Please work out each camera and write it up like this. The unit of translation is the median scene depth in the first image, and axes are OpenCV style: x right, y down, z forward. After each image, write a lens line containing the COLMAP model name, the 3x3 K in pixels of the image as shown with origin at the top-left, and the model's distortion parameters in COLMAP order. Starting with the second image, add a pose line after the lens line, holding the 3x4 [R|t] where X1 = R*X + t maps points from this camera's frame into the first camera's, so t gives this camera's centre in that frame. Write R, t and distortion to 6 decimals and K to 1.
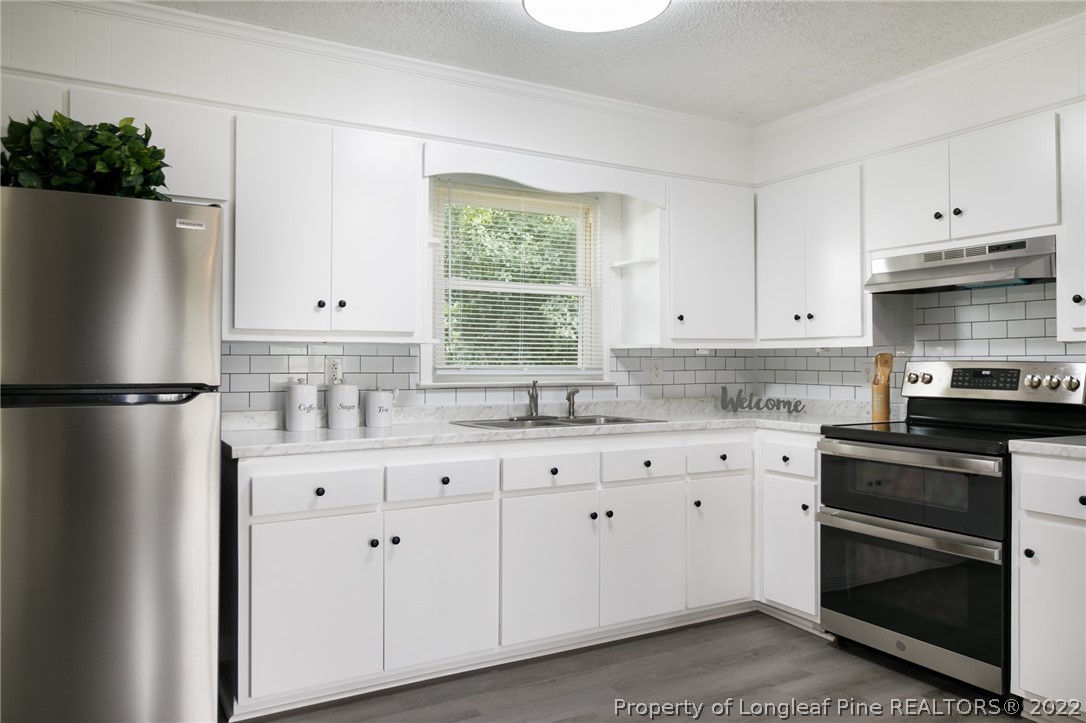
lens RADIAL K [[794.7, 0, 575.8], [0, 794.7, 344.9], [0, 0, 1]] dist [-0.006284, -0.002333]
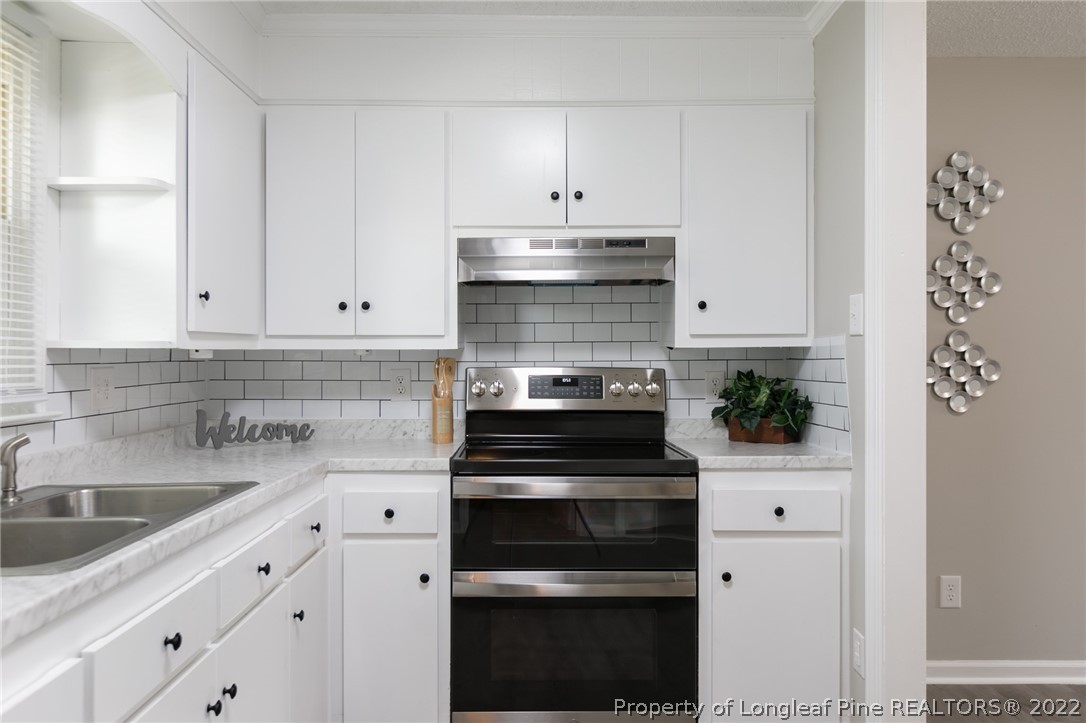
lens RADIAL K [[791.0, 0, 540.2], [0, 791.0, 349.8], [0, 0, 1]] dist [-0.000570, 0.001425]
pose [[0.507173, 0.007038, 0.861816, -0.264549], [-0.017863, 0.999838, 0.002347, -0.000893], [-0.861659, -0.016585, 0.507216, 0.563979]]
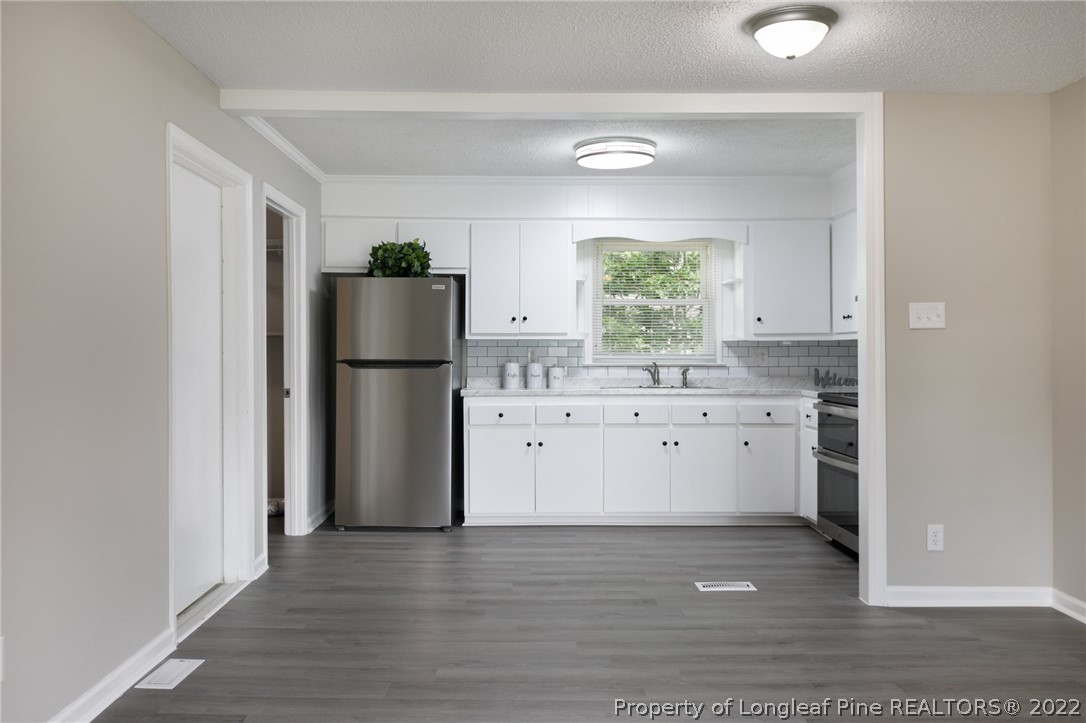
lens RADIAL K [[940.5, 0, 541.8], [0, 940.5, 339.7], [0, 0, 1]] dist [0.003813, -0.001432]
pose [[0.864514, -0.008106, -0.502544, 0.722623], [0.011969, 0.999918, 0.004462, -0.010650], [0.502466, -0.009872, 0.864540, -0.748029]]
